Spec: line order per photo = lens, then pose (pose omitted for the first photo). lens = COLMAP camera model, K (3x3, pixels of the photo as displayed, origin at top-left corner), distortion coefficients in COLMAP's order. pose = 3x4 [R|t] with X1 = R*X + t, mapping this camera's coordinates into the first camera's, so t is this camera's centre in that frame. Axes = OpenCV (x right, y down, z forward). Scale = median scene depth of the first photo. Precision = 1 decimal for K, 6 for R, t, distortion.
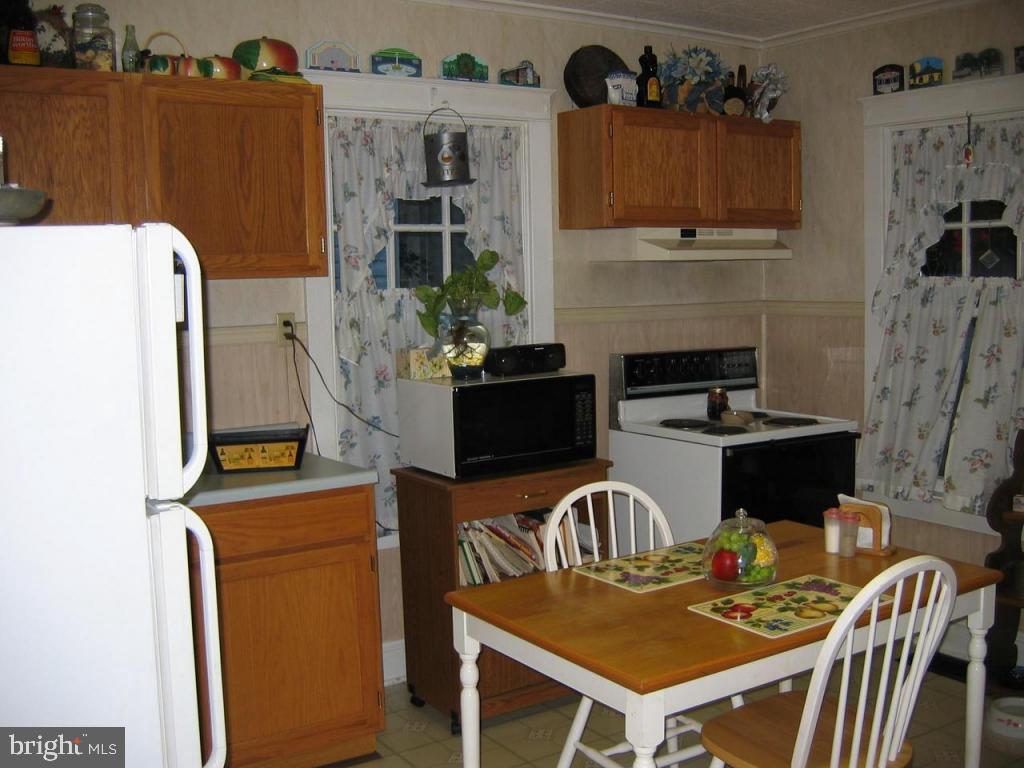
lens RADIAL K [[1121.1, 0, 520.3], [0, 1121.1, 381.1], [0, 0, 1]] dist [-0.159663, 0.123038]
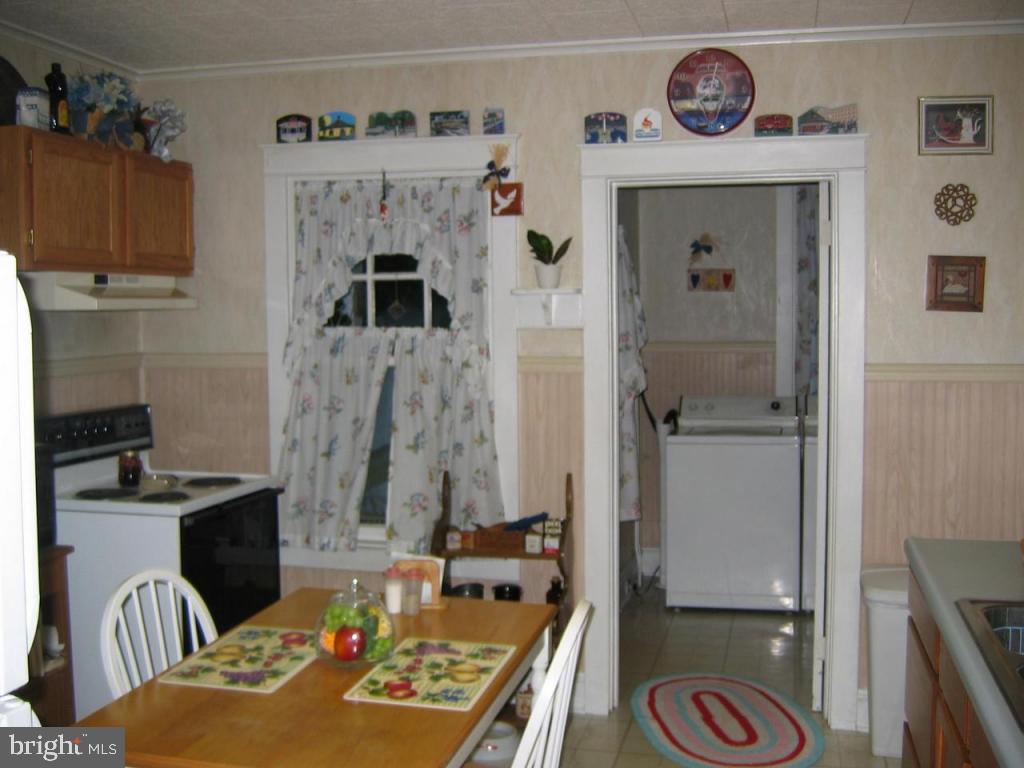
lens RADIAL K [[1121.1, 0, 520.3], [0, 1121.1, 381.1], [0, 0, 1]] dist [-0.159663, 0.123038]
pose [[0.727903, -0.026458, 0.685169, -0.211986], [0.054965, 0.998291, -0.019844, -0.016088], [-0.683474, 0.052104, 0.728113, 0.140741]]
